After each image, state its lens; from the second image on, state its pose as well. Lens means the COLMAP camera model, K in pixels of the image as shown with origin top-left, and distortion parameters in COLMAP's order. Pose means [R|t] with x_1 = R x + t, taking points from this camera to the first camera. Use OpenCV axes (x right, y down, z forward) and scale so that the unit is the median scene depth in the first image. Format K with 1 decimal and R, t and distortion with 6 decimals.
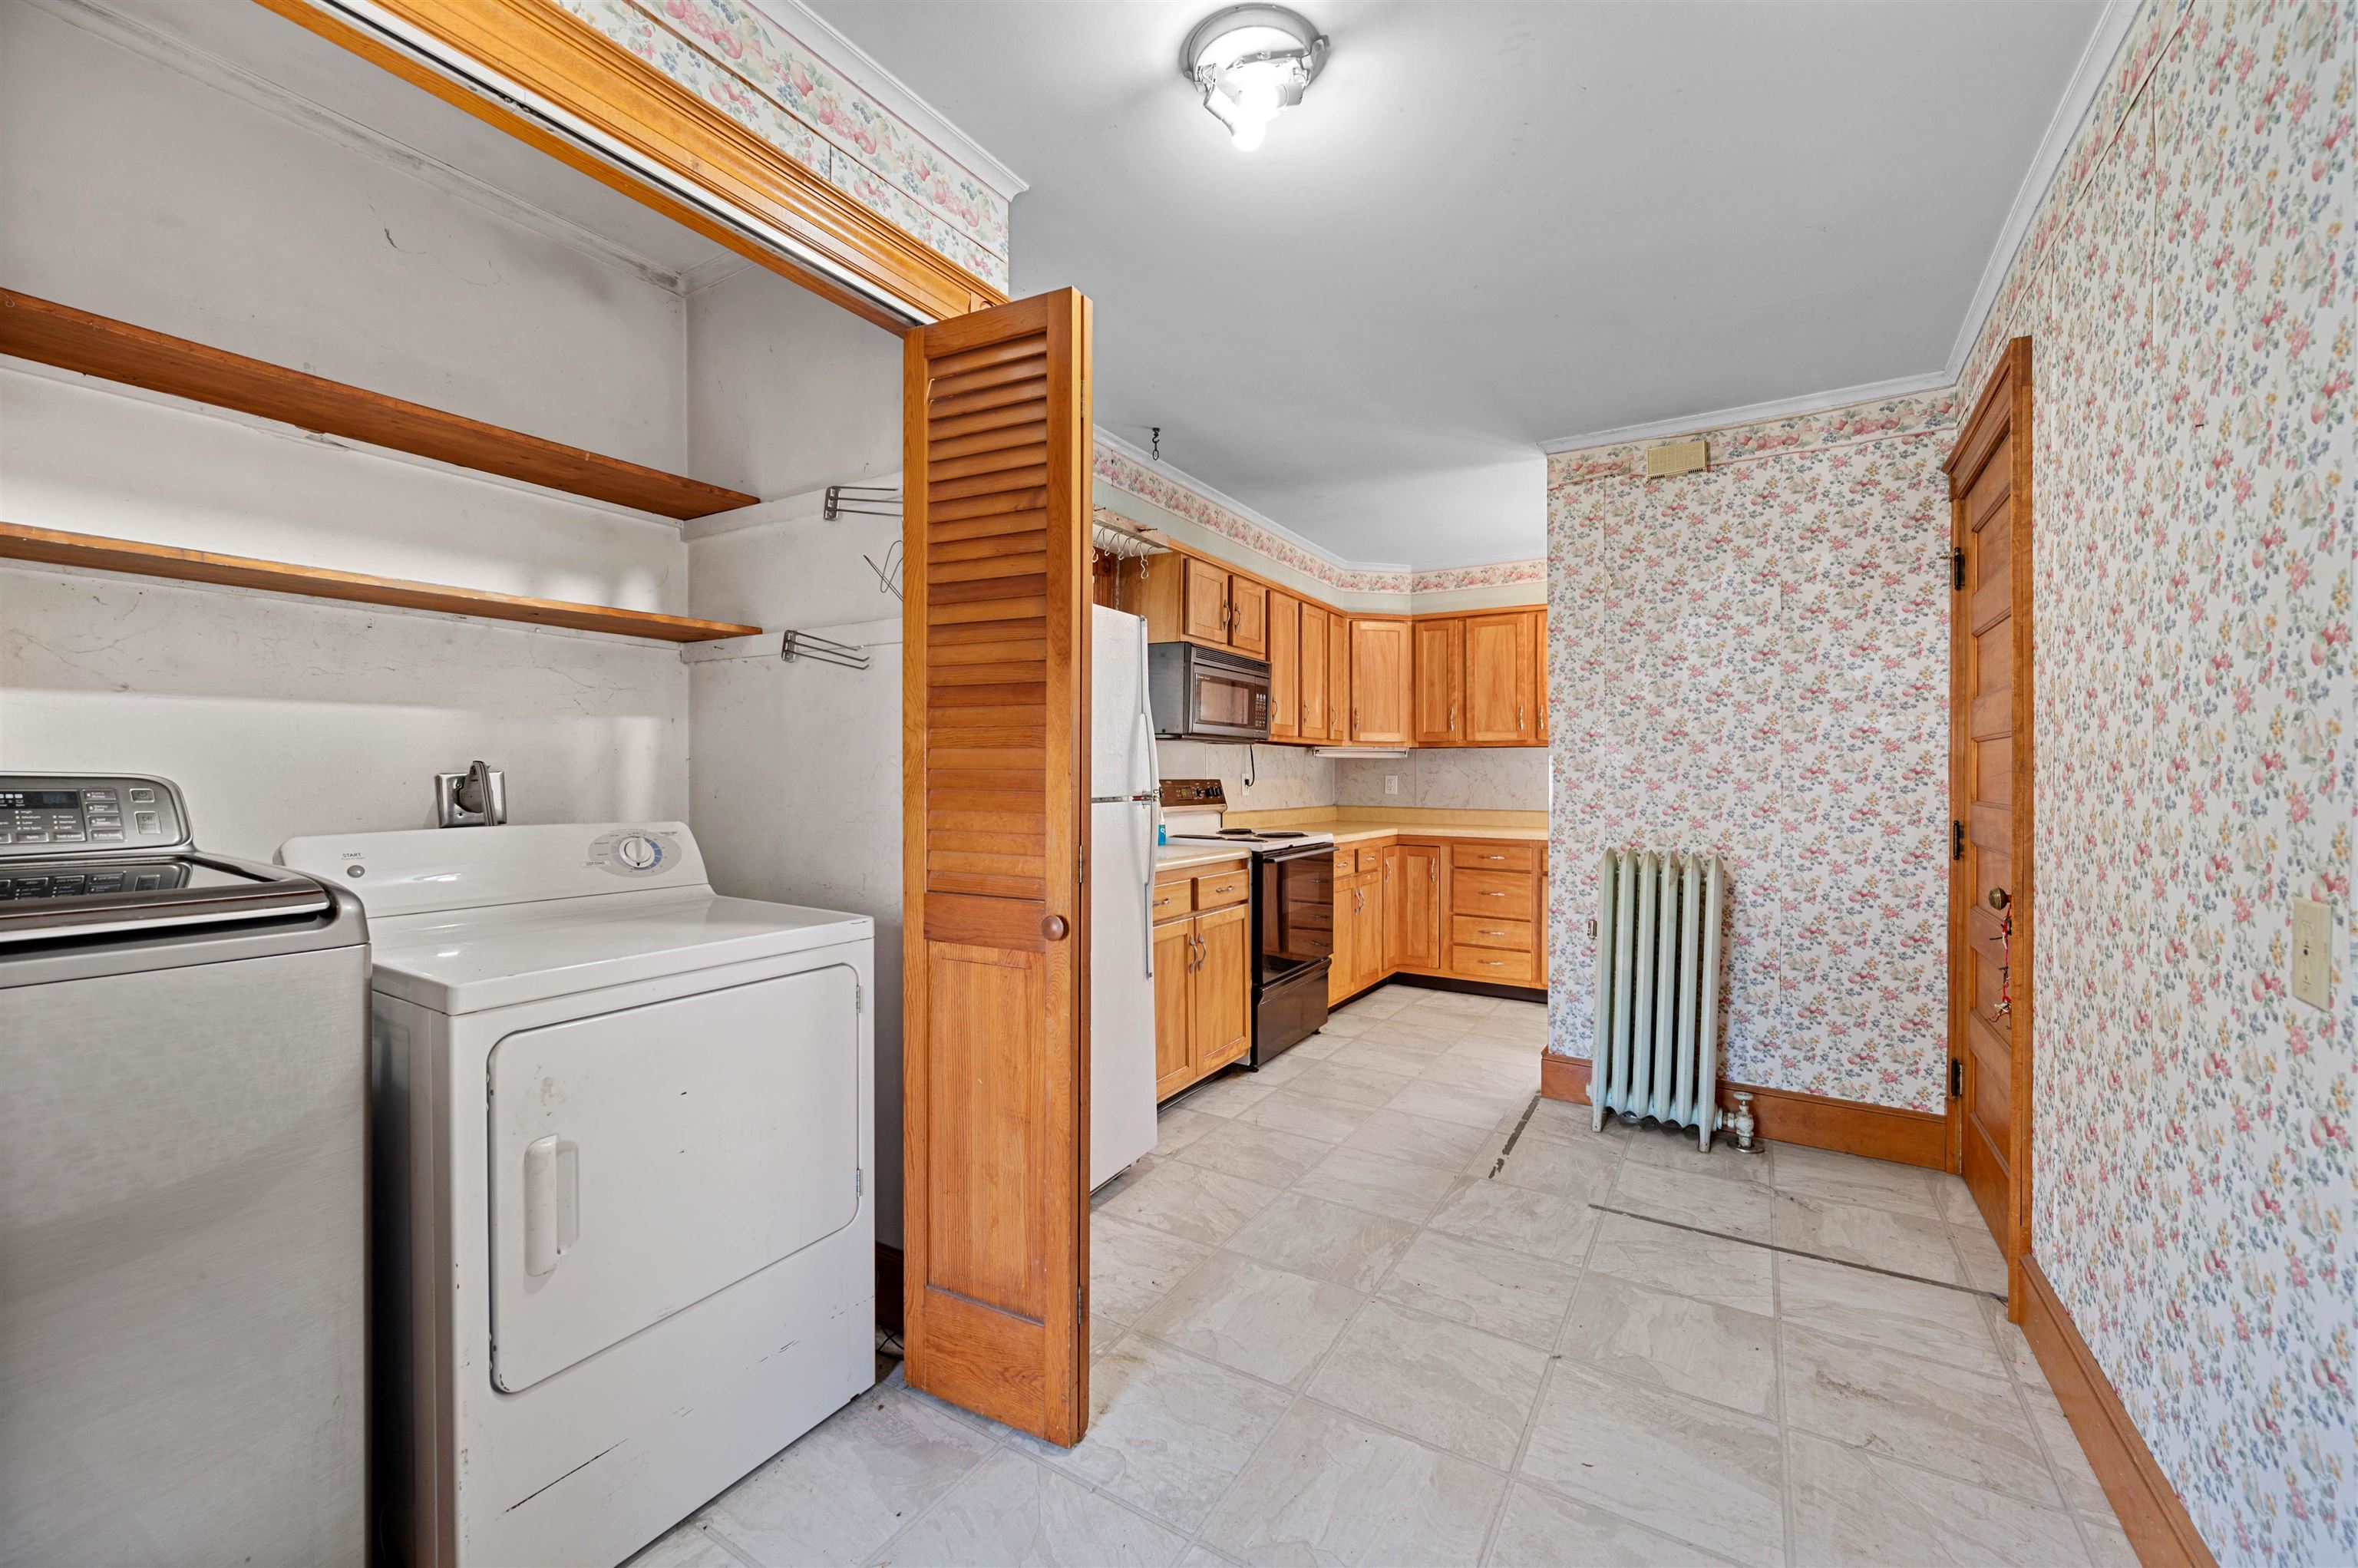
lens RADIAL K [[943.3, 0, 1175.0], [0, 943.3, 780.6], [0, 0, 1]] dist [0.006901, -0.000734]
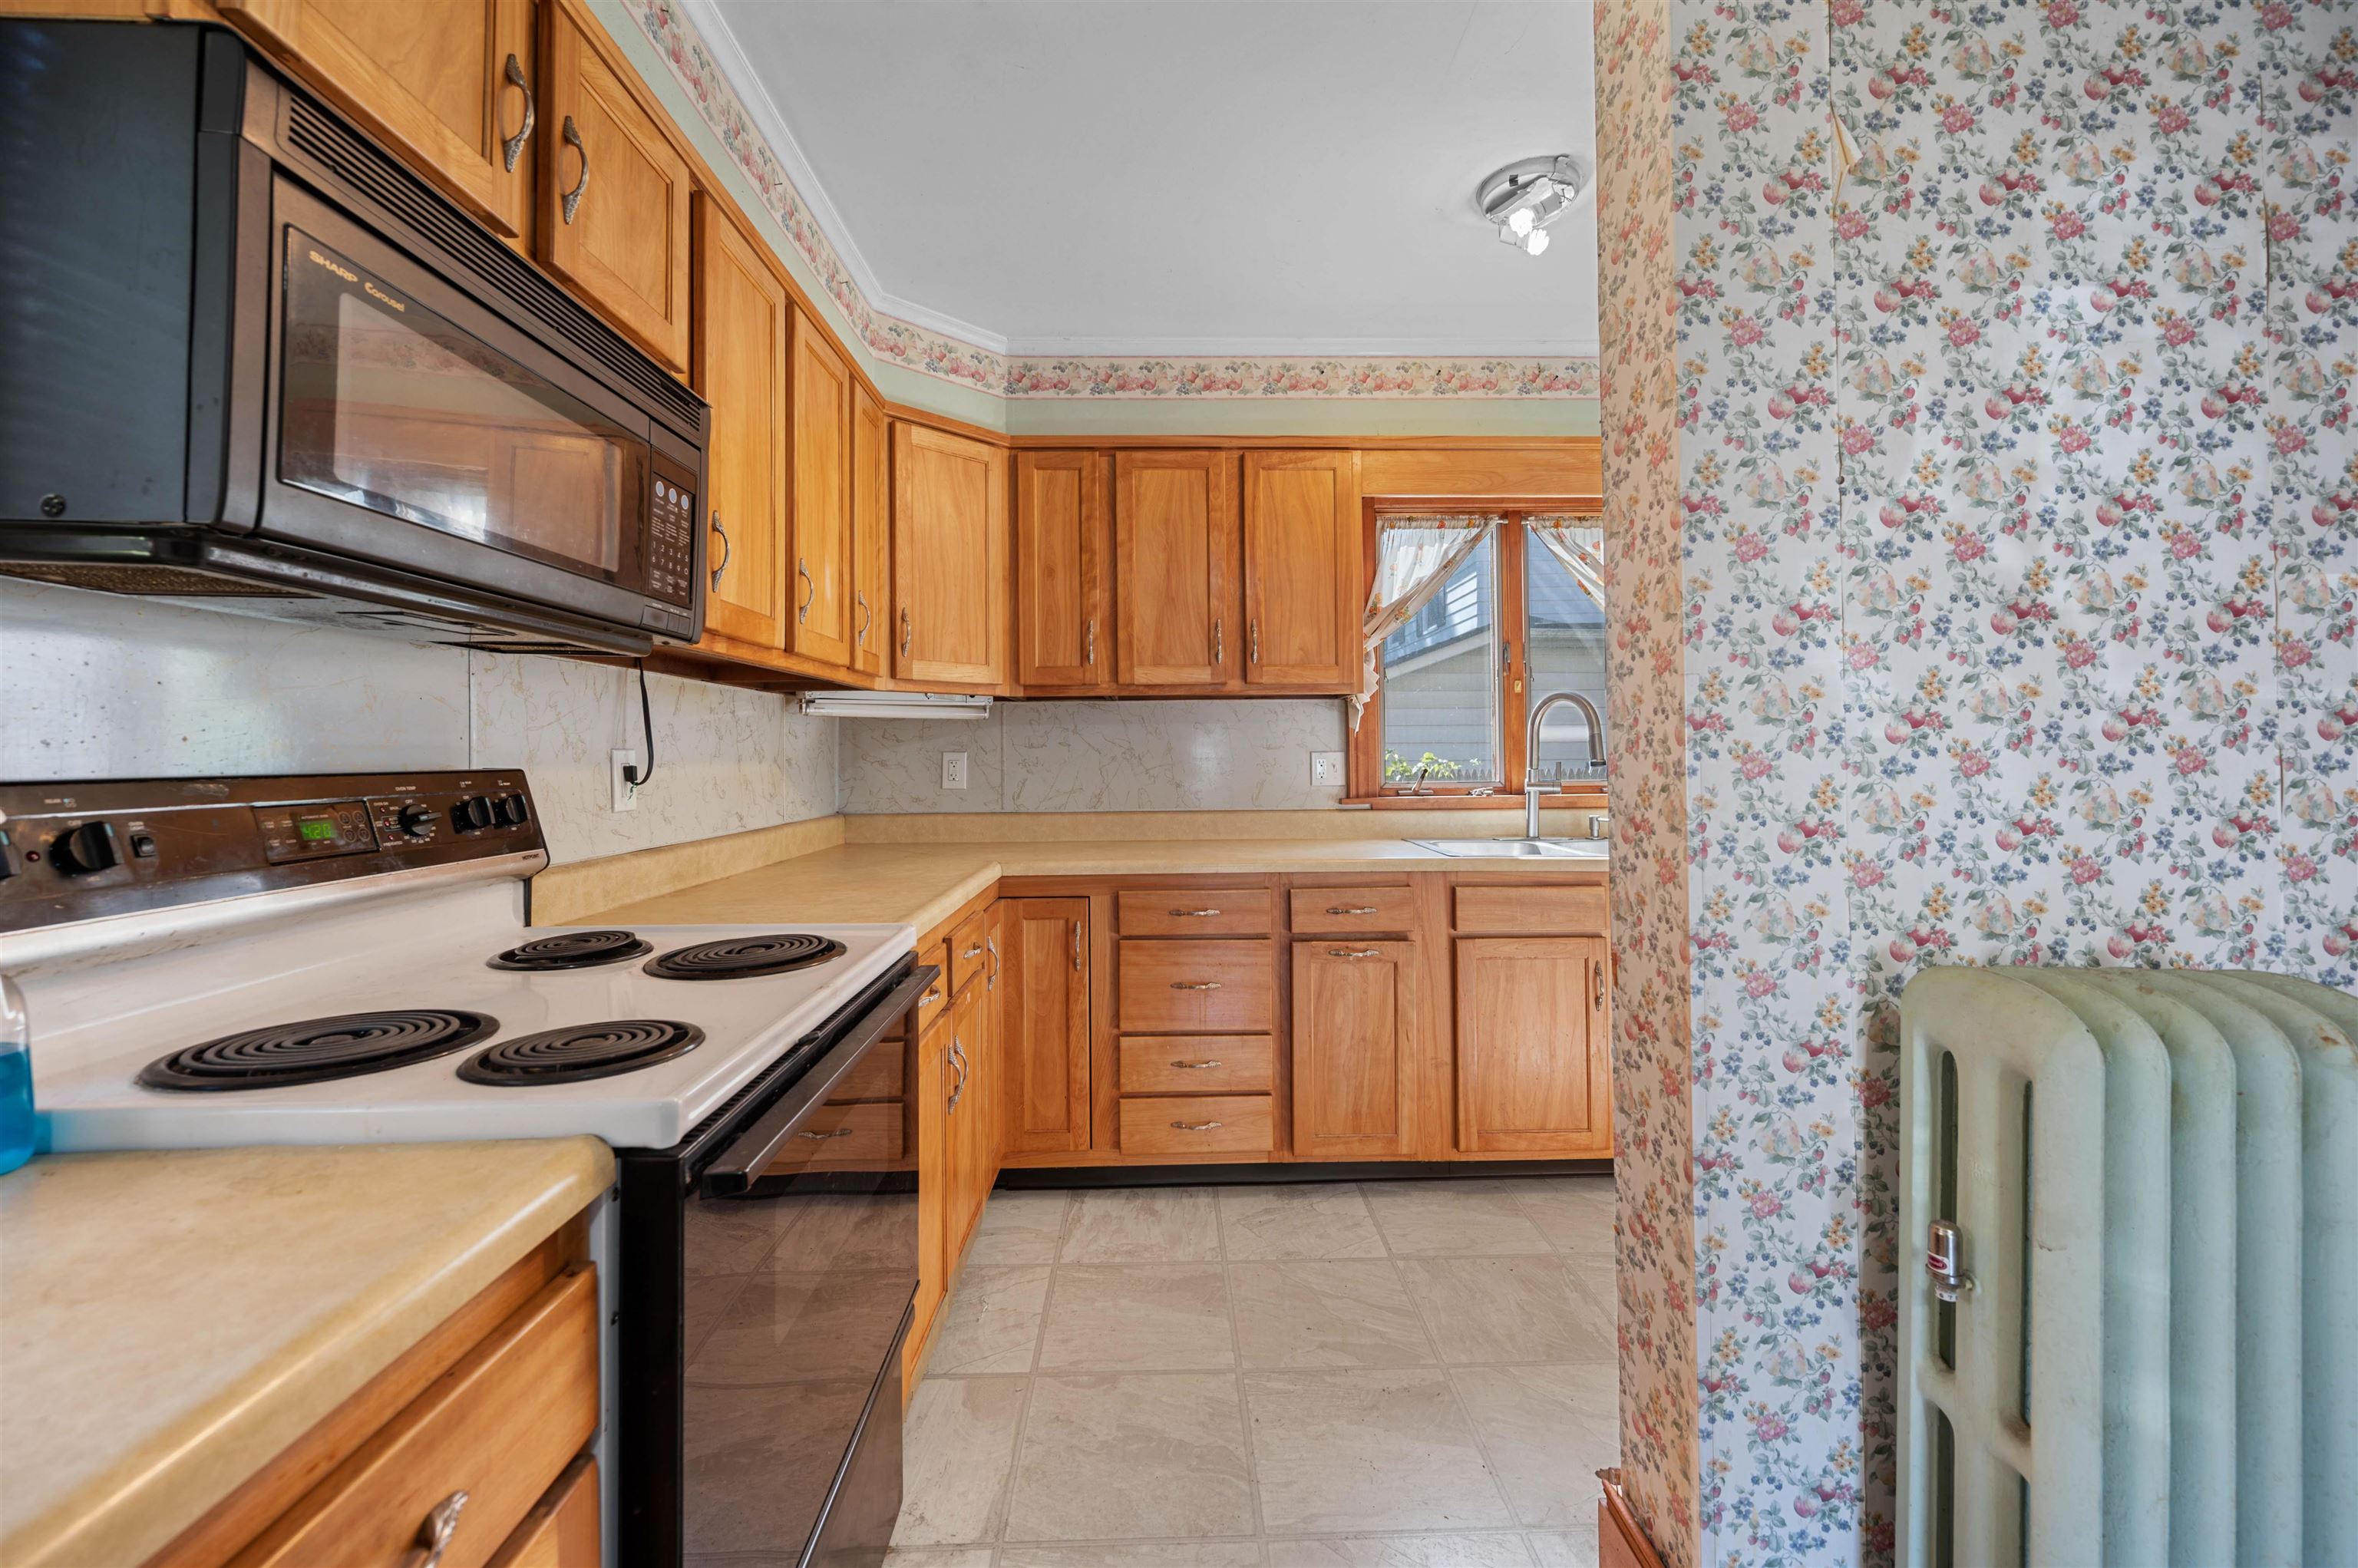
lens RADIAL K [[943.3, 0, 1168.6], [0, 943.3, 714.9], [0, 0, 1]] dist [0.006901, -0.000734]
pose [[0.836219, 0.002275, 0.548391, 0.046225], [0.022684, 0.998992, -0.038733, -0.003706], [-0.547926, 0.044829, 0.835325, 0.547903]]
